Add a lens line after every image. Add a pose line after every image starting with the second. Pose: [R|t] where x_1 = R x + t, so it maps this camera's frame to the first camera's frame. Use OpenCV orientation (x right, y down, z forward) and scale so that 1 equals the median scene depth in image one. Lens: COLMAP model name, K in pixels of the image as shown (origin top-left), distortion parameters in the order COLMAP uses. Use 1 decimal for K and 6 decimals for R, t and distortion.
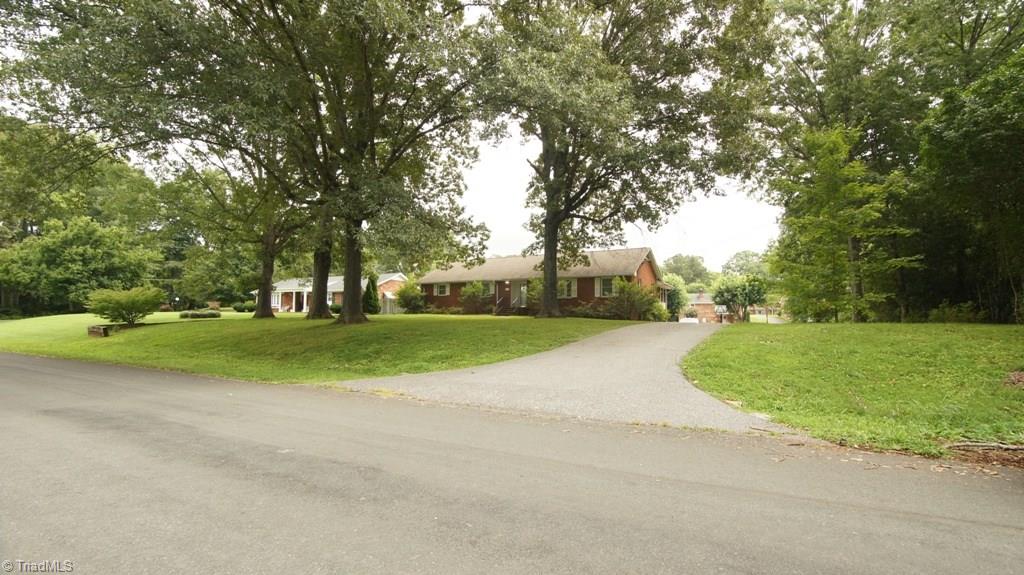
lens RADIAL K [[455.9, 0, 509.5], [0, 455.9, 296.2], [0, 0, 1]] dist [-0.029585, 0.000732]
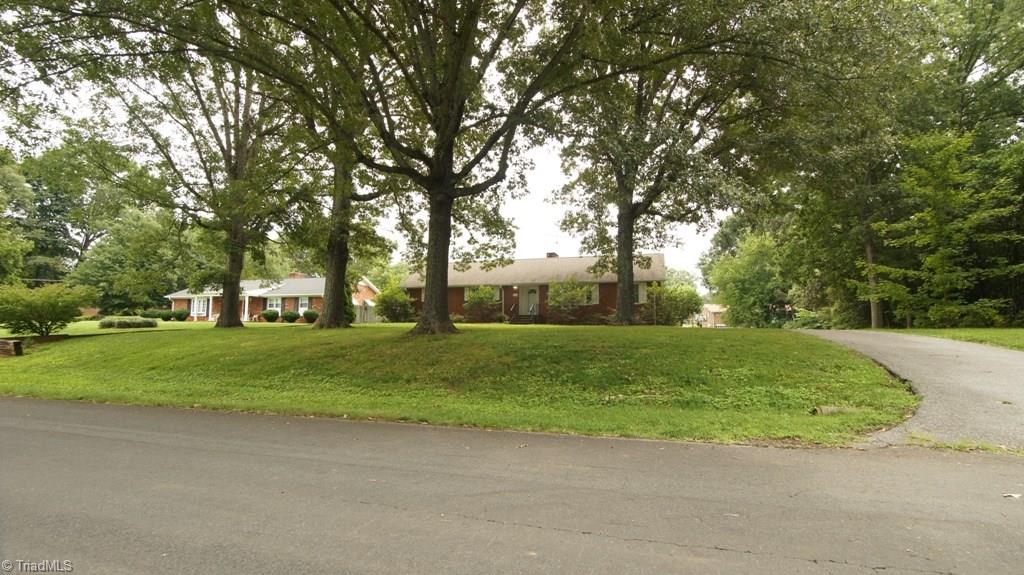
lens RADIAL K [[455.9, 0, 509.5], [0, 455.9, 296.2], [0, 0, 1]] dist [-0.029585, 0.000732]
pose [[0.975935, 0.010887, 0.217791, -0.213627], [-0.005845, 0.999700, -0.023784, 0.008651], [-0.217985, 0.021939, 0.975705, 0.123952]]
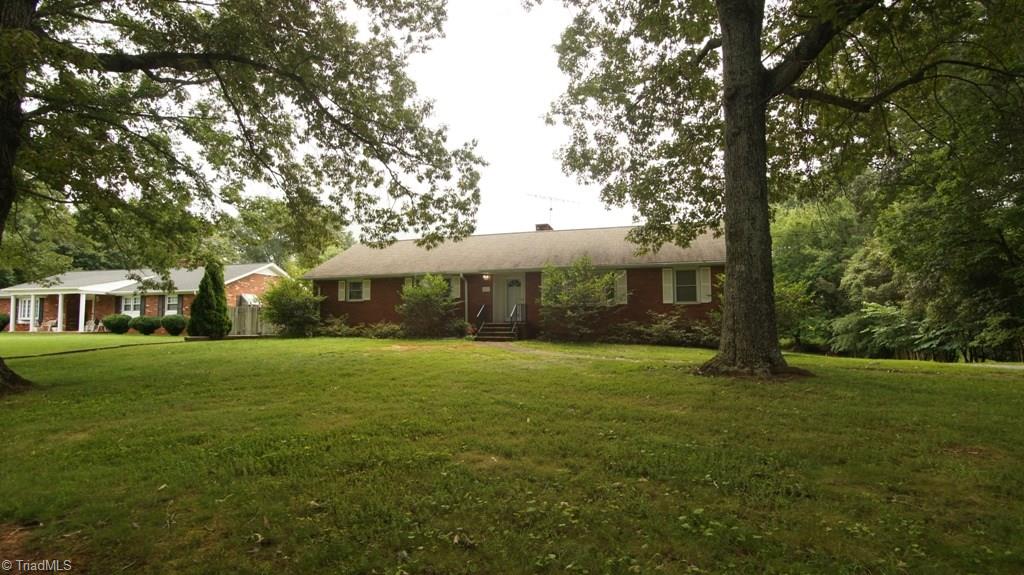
lens RADIAL K [[455.9, 0, 509.5], [0, 455.9, 296.2], [0, 0, 1]] dist [-0.029585, 0.000732]
pose [[0.968782, -0.006530, 0.247827, -0.113698], [0.005879, 0.999977, 0.003366, -0.008616], [-0.247844, -0.001804, 0.968798, 0.468079]]
